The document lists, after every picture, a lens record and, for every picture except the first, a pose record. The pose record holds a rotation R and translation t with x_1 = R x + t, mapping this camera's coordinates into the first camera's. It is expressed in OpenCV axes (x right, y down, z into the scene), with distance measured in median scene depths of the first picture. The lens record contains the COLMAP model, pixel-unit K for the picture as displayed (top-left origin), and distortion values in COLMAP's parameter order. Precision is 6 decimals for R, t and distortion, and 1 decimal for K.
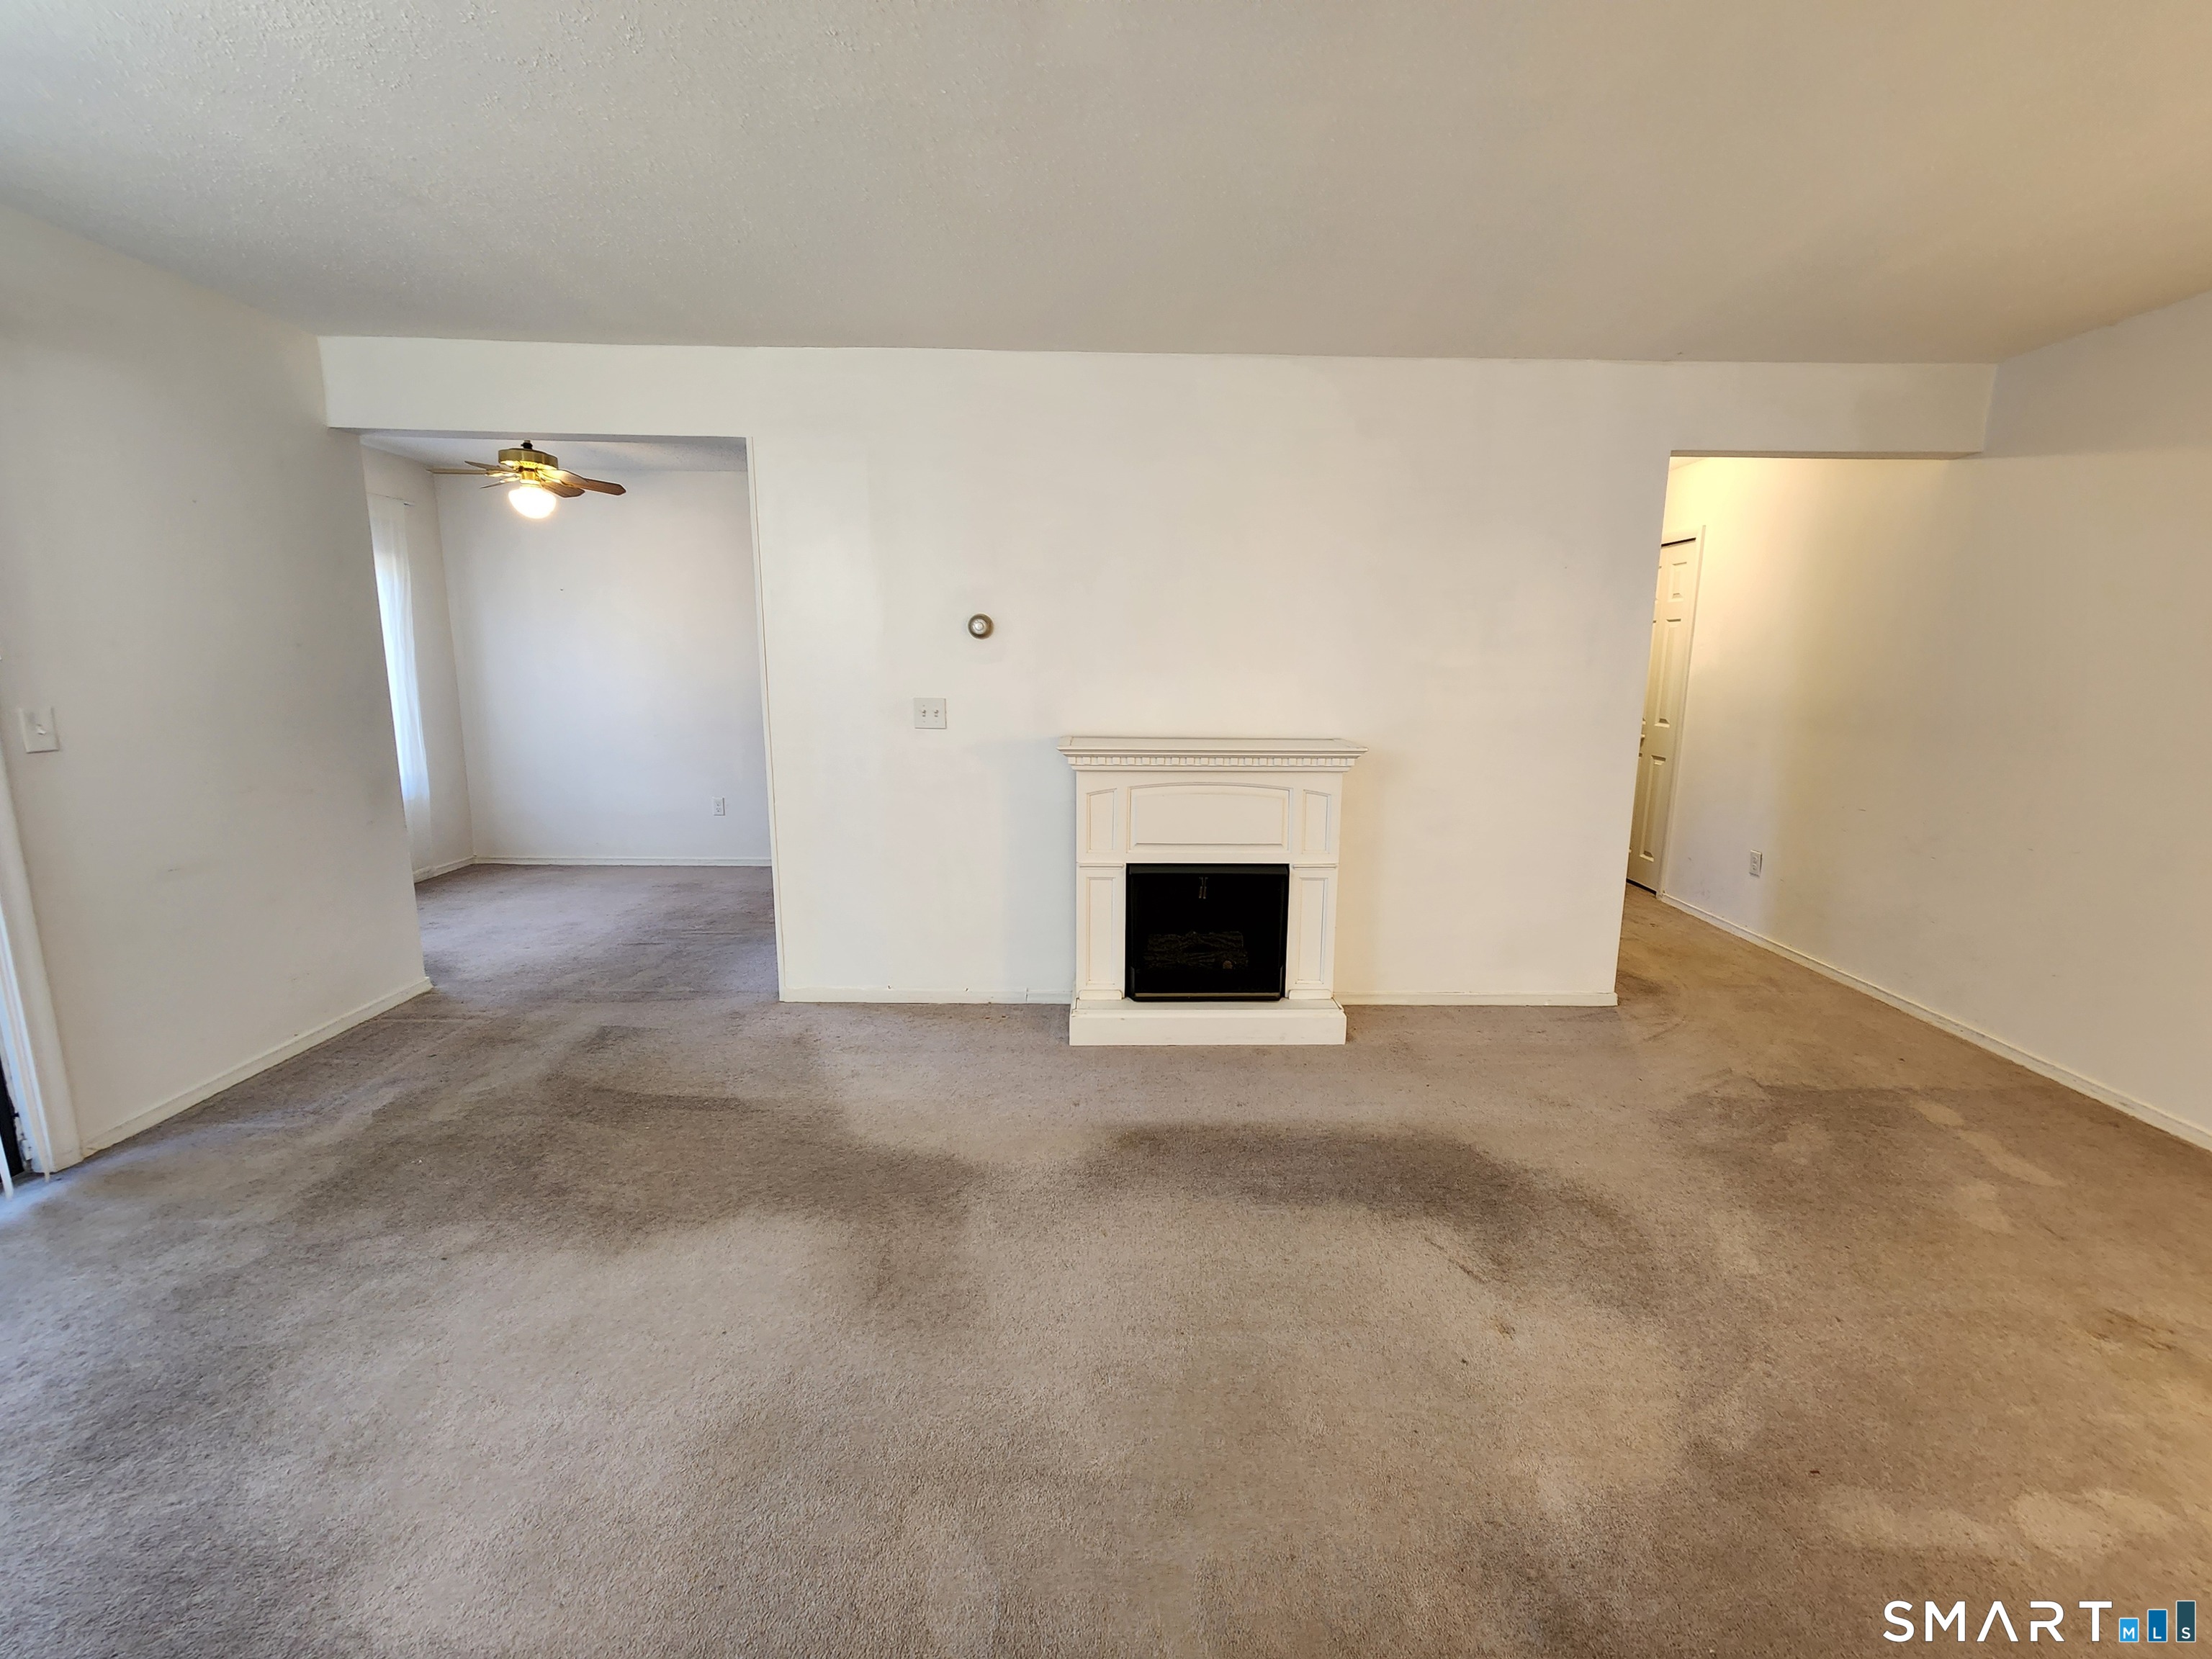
lens RADIAL K [[893.8, 0, 1131.3], [0, 893.8, 802.1], [0, 0, 1]] dist [-0.000364, 0.001516]
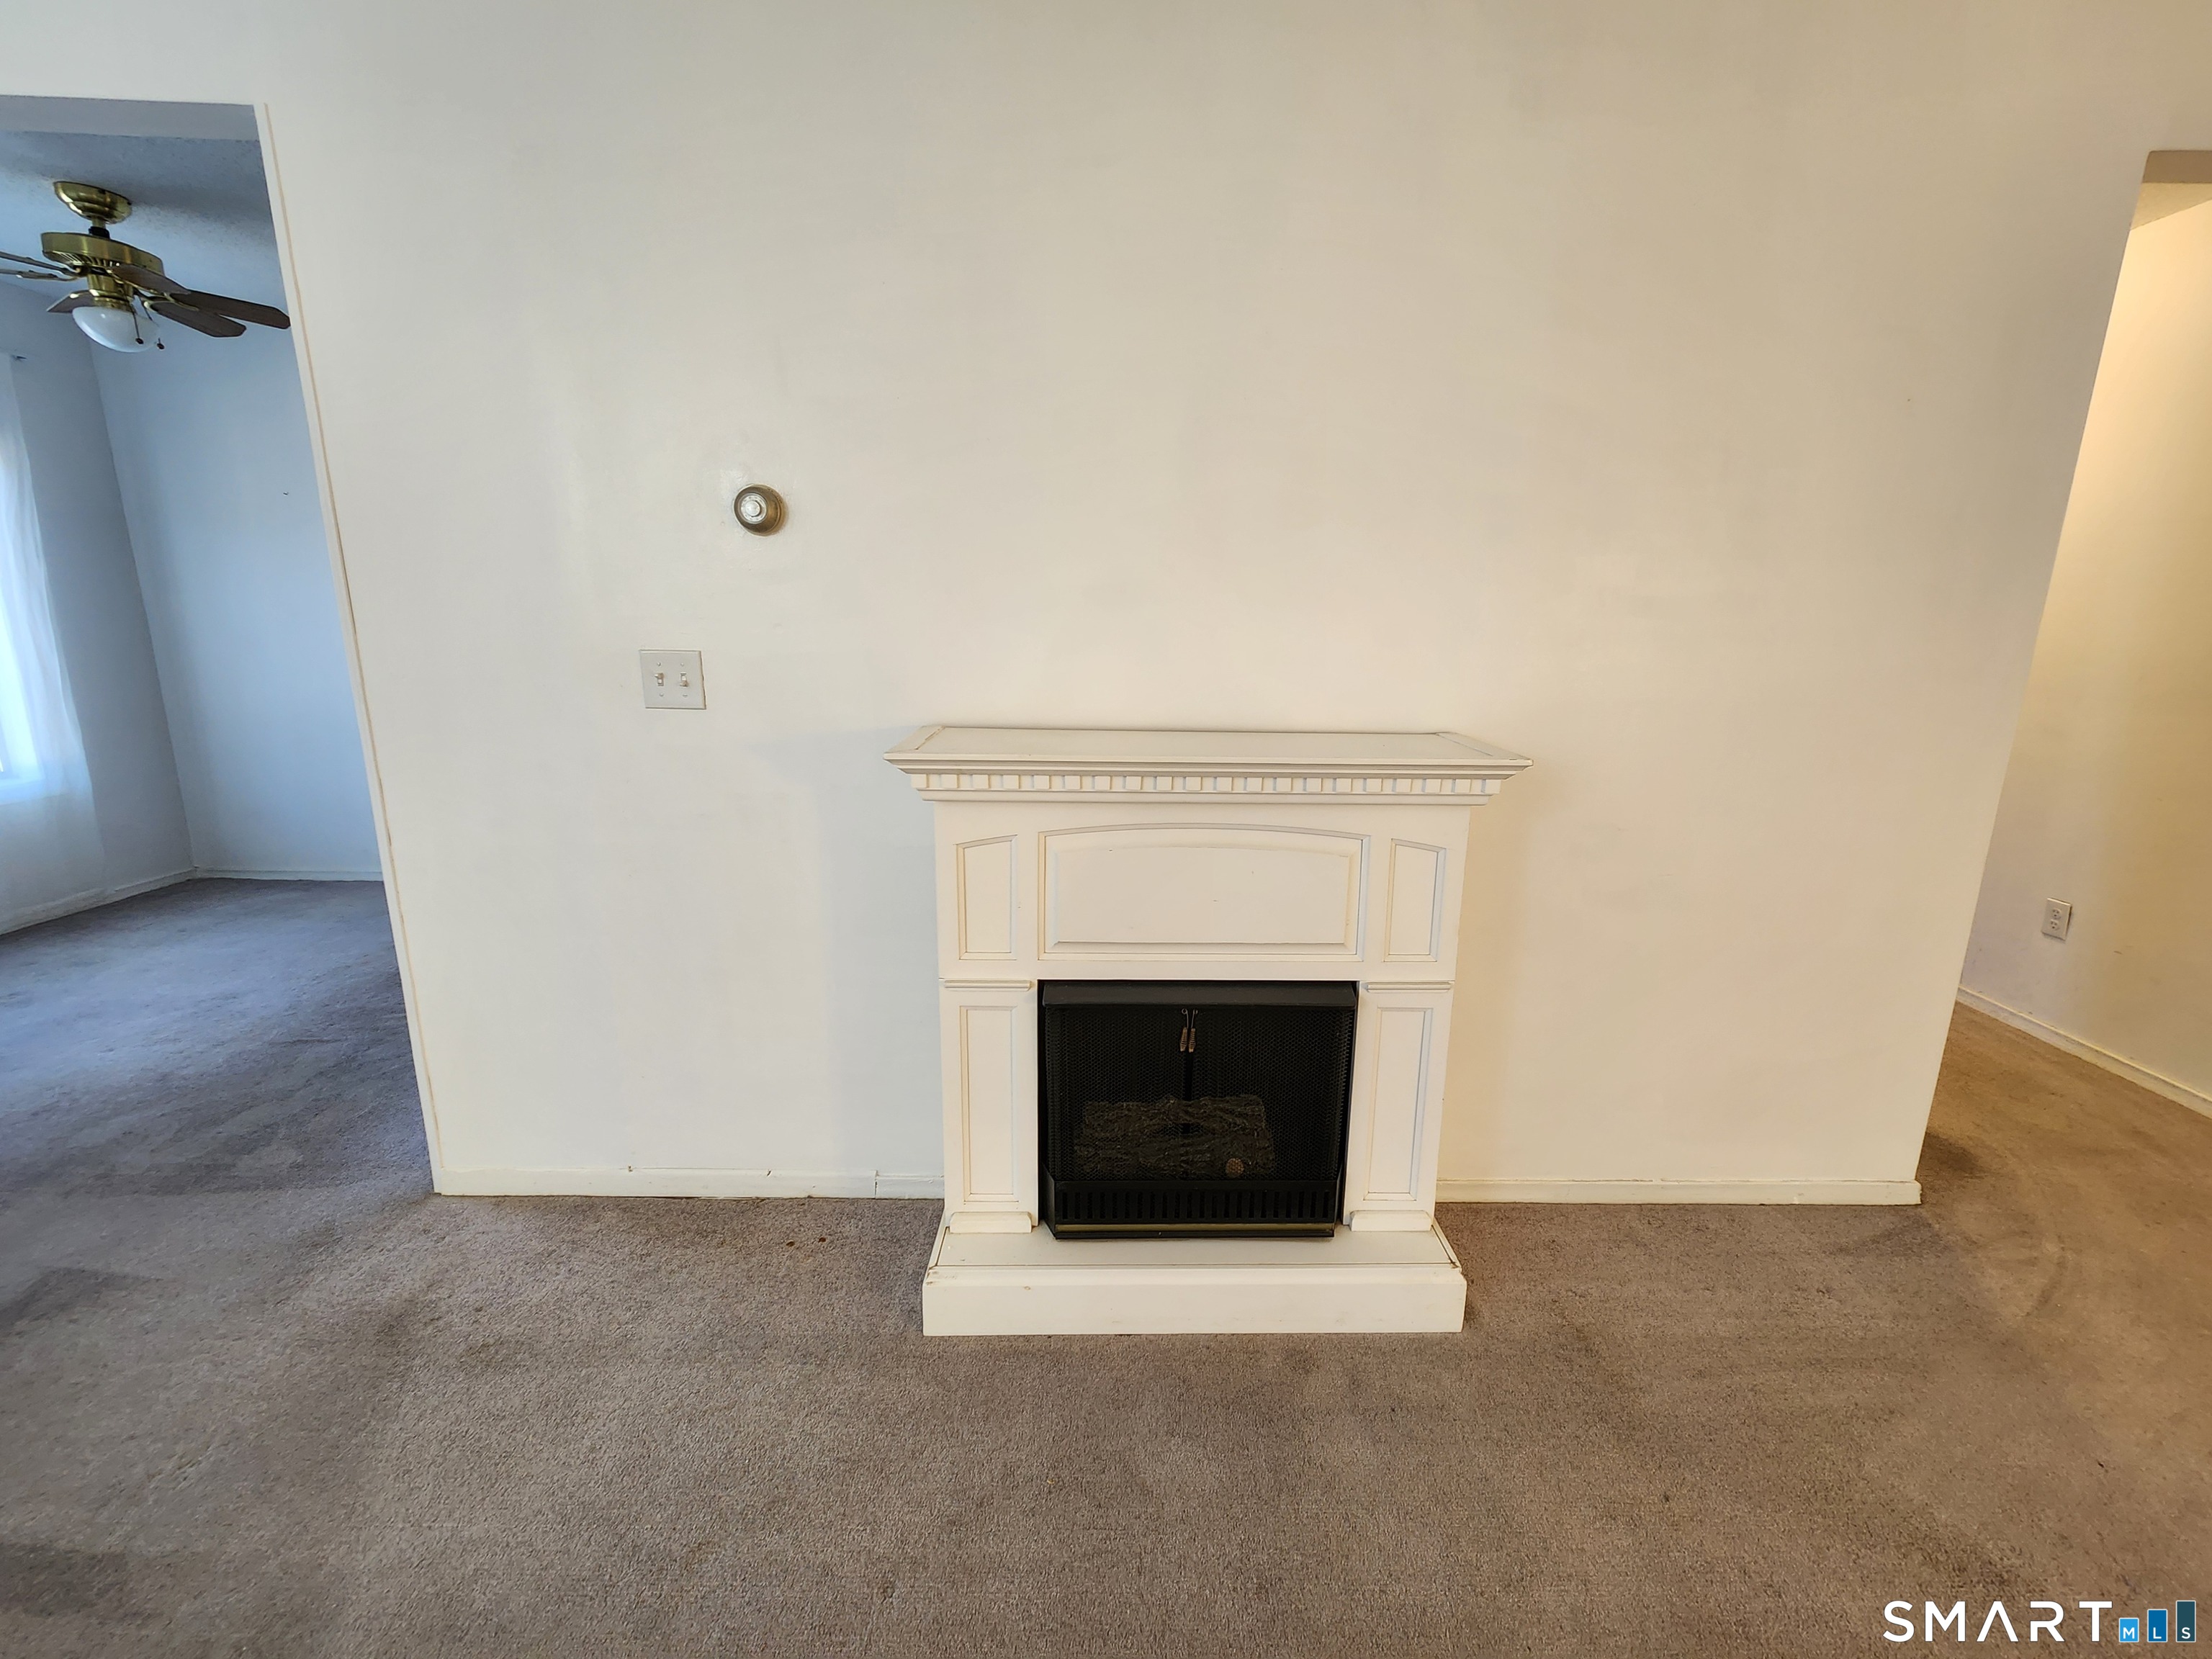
lens RADIAL K [[893.8, 0, 1131.3], [0, 893.8, 802.1], [0, 0, 1]] dist [-0.000364, 0.001516]
pose [[0.999981, 0.006140, 0.000431, 0.045430], [-0.006154, 0.998931, 0.045823, -0.054427], [-0.000149, -0.045825, 0.998949, 0.484145]]
